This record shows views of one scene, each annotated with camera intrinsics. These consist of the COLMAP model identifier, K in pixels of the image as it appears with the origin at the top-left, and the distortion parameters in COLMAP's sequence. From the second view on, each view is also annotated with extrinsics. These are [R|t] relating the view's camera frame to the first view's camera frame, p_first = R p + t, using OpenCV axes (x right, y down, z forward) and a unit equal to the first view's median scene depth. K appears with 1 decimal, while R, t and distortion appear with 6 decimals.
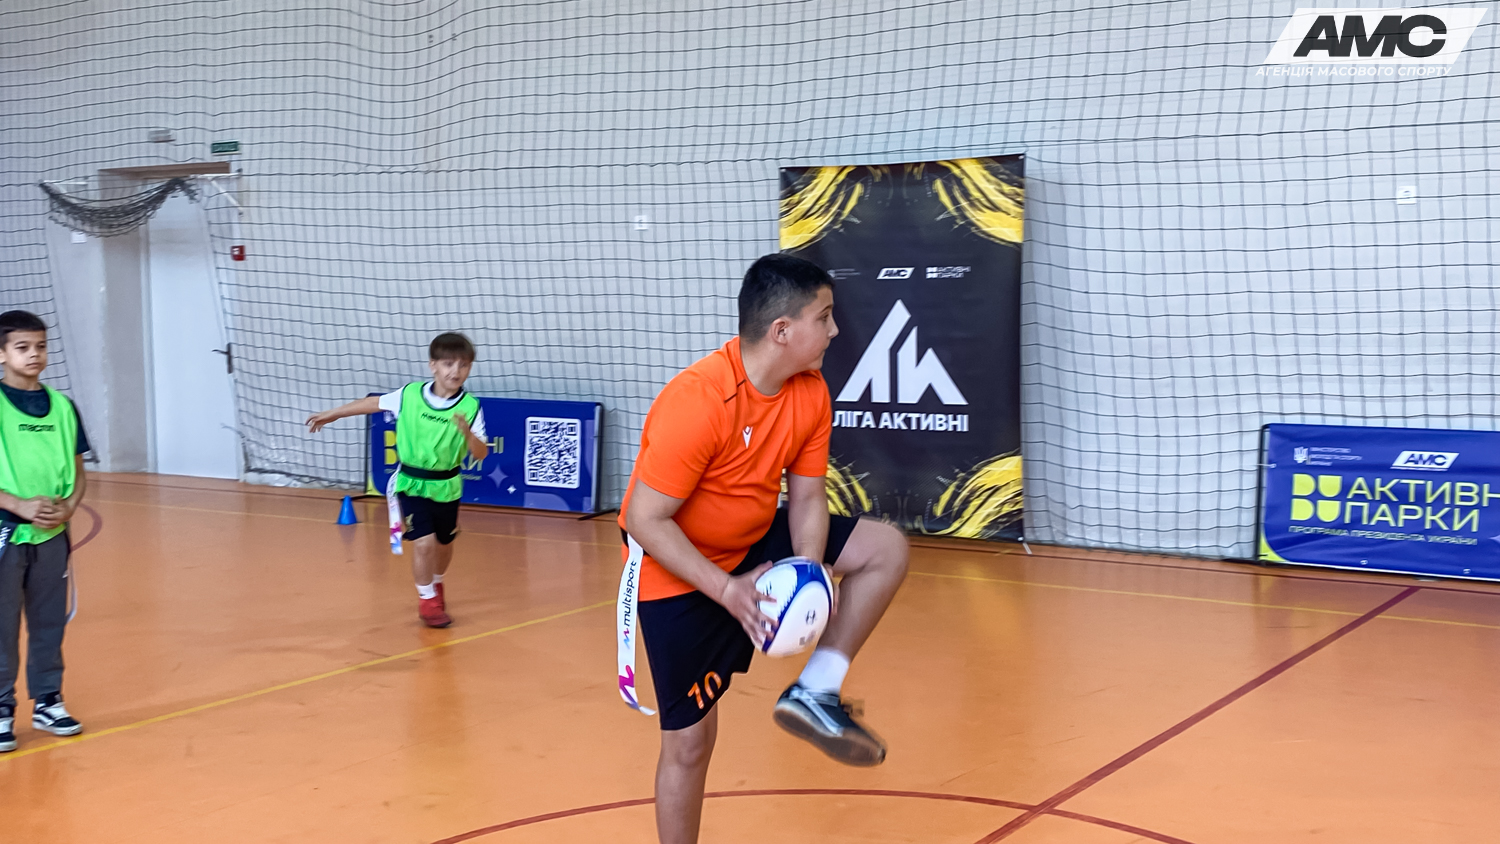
lens RADIAL K [[1784.0, 0, 763.0], [0, 1784.0, 435.1], [0, 0, 1]] dist [0.079832, 0.000000]
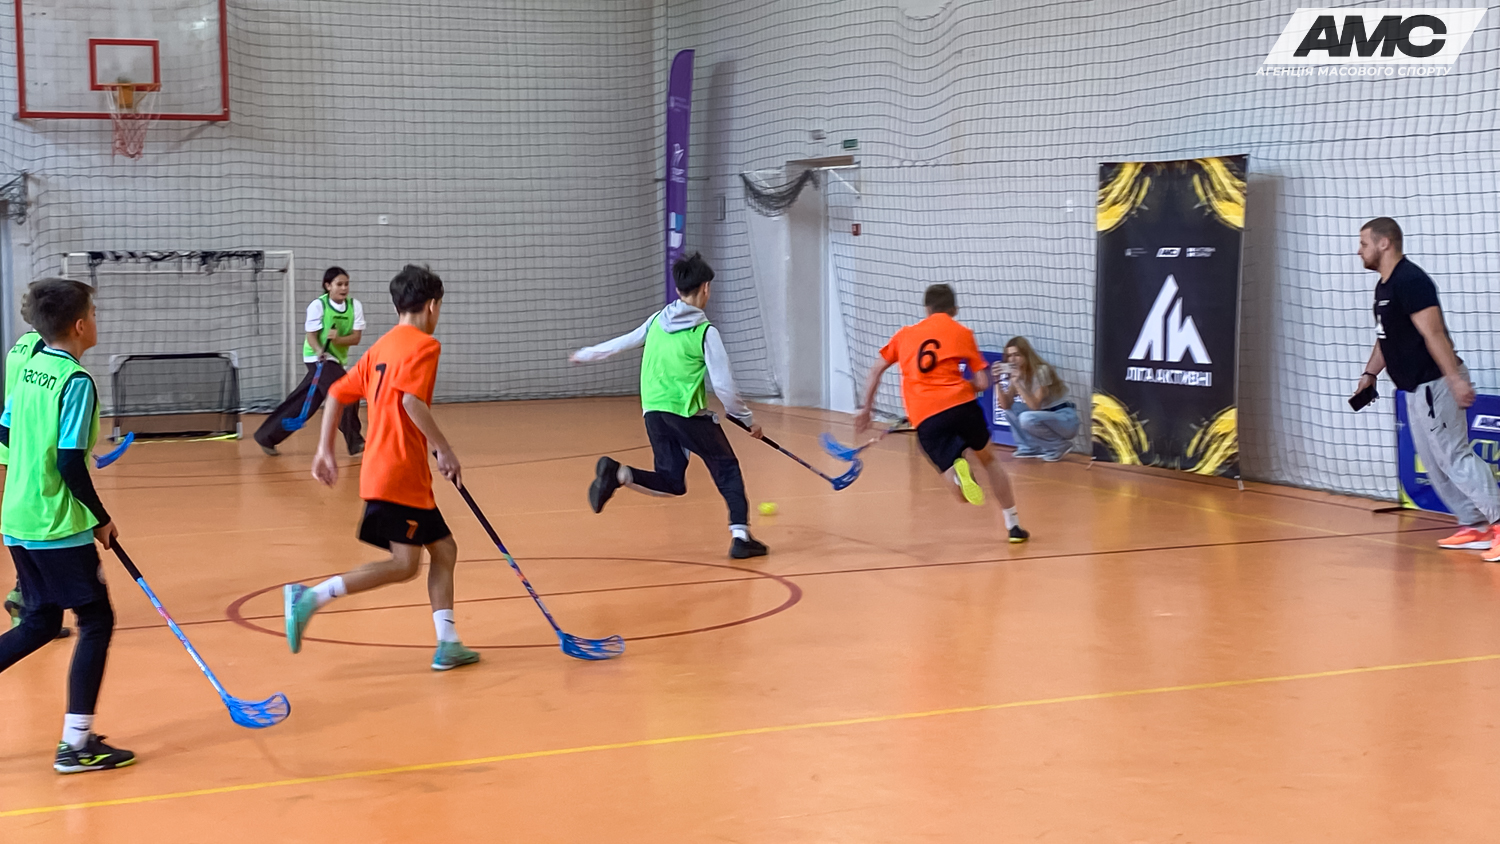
lens RADIAL K [[2154.3, 0, 795.1], [0, 2154.3, 398.8], [0, 0, 1]] dist [0.008051, 0.000000]
pose [[0.840603, 0.043852, -0.539874, 0.647694], [-0.050190, 0.998735, 0.002976, 0.015276], [0.539321, 0.024594, 0.841741, -0.344367]]
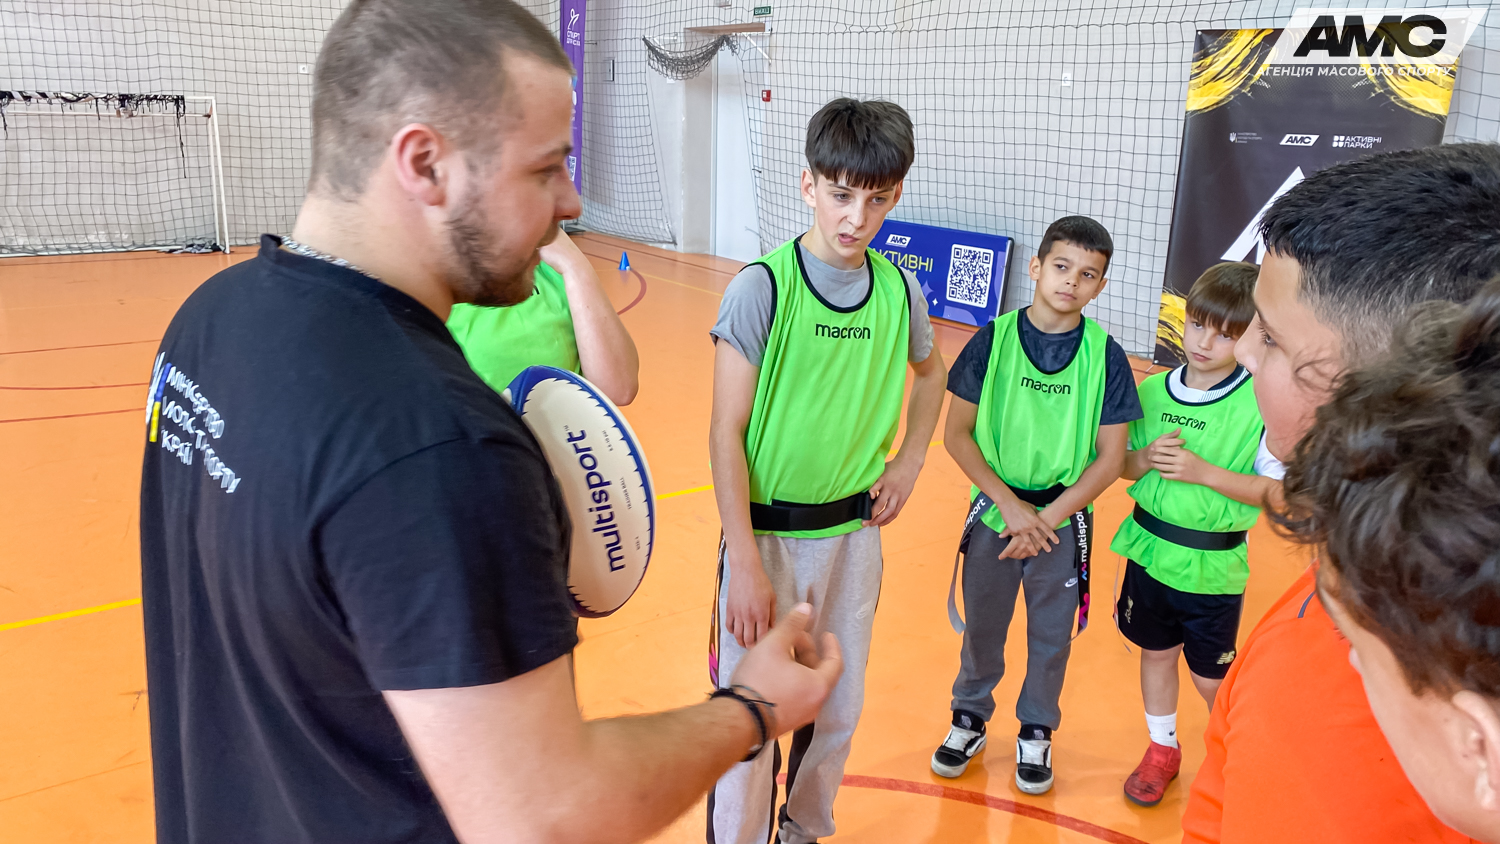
lens RADIAL K [[1143.3, 0, 745.2], [0, 1143.3, 436.9], [0, 0, 1]] dist [0.026153, -0.031929]
pose [[0.924216, 0.139357, -0.355535, 0.038721], [-0.068592, 0.976473, 0.204438, -0.037357], [0.375660, -0.164558, 0.912031, 0.254507]]
